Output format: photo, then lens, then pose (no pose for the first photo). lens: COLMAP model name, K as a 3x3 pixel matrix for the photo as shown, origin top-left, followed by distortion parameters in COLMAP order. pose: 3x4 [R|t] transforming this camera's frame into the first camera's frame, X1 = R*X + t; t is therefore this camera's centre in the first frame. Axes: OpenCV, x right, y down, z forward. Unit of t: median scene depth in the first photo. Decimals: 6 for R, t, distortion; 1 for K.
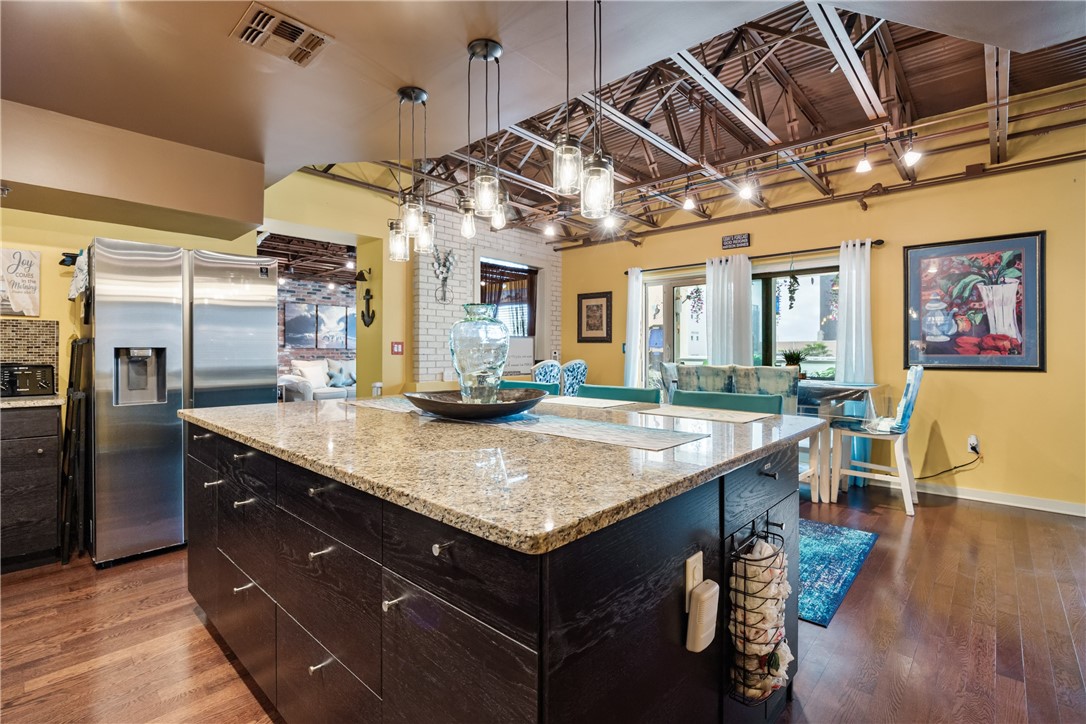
lens RADIAL K [[501.7, 0, 537.4], [0, 501.7, 350.2], [0, 0, 1]] dist [-0.005758, -0.000346]
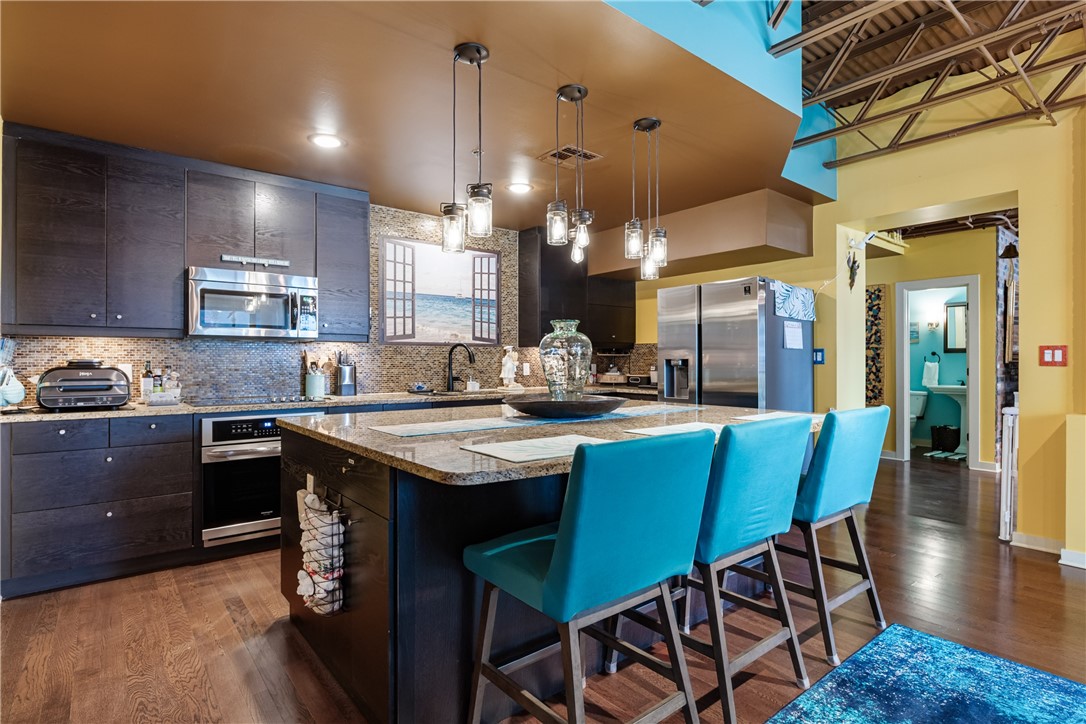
lens RADIAL K [[558.3, 0, 546.3], [0, 558.3, 359.5], [0, 0, 1]] dist [-0.001616, 0.000499]
pose [[-0.142283, -0.004379, -0.989816, 0.598679], [0.003772, 0.999981, -0.004966, 0.002352], [0.989819, -0.004441, -0.142264, 0.583918]]
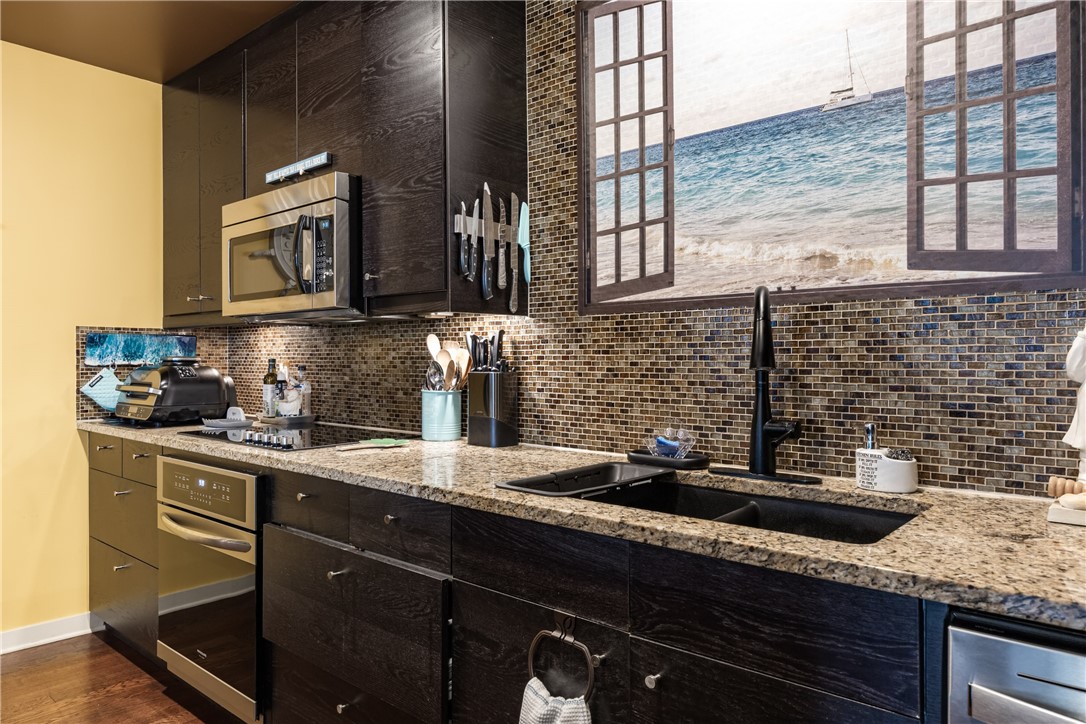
lens RADIAL K [[729.5, 0, 543.3], [0, 729.5, 359.5], [0, 0, 1]] dist [0.004577, 0.000935]
pose [[-0.999778, -0.000017, -0.021084, -0.432090], [0.000050, 0.999995, -0.003179, 0.000358], [0.021084, -0.003180, -0.999773, 0.617467]]
